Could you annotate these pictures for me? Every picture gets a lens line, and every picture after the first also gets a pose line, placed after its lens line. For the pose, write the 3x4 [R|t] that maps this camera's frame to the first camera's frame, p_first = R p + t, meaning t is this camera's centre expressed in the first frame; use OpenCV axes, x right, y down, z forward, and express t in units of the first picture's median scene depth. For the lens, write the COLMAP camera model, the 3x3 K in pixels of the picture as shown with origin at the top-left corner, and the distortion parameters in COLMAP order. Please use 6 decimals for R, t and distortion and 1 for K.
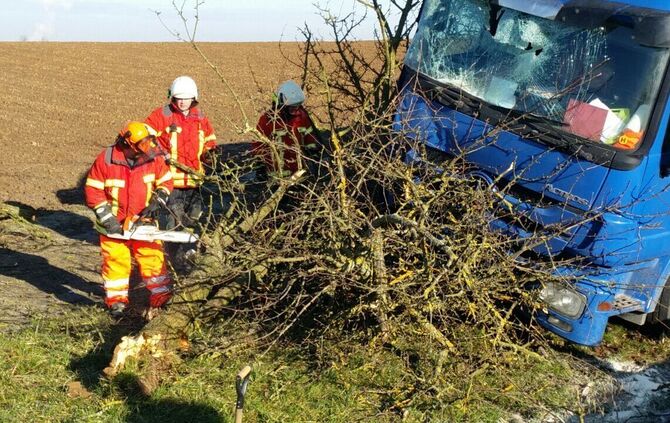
lens RADIAL K [[1425.8, 0, 336.5], [0, 1425.8, 198.2], [0, 0, 1]] dist [0.064387, 0.553303]
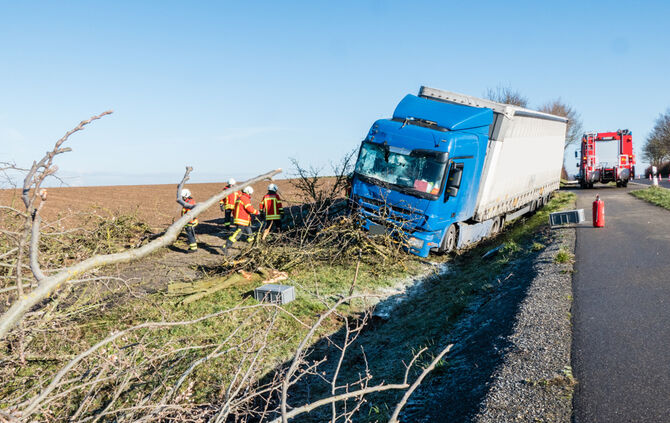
lens RADIAL K [[636.1, 0, 335.0], [0, 636.1, 211.5], [0, 0, 1]] dist [0.000085, 0.010929]
pose [[0.981635, -0.033949, 0.187723, -0.279468], [0.046650, 0.996881, -0.063659, 0.082810], [-0.184977, 0.071247, 0.980157, -0.352404]]
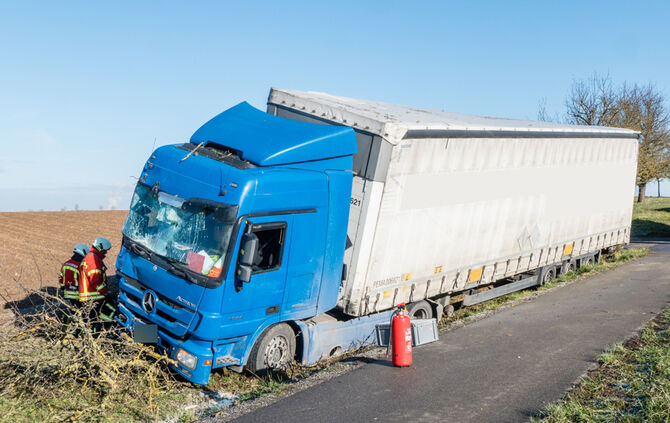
lens RADIAL K [[861.8, 0, 335.0], [0, 861.8, 211.5], [0, 0, 1]] dist [0.007366, 0.001465]
pose [[0.998971, -0.010140, 0.044216, 0.301368], [0.014647, 0.994591, -0.102829, -0.001422], [-0.042934, 0.103371, 0.993716, -0.132467]]
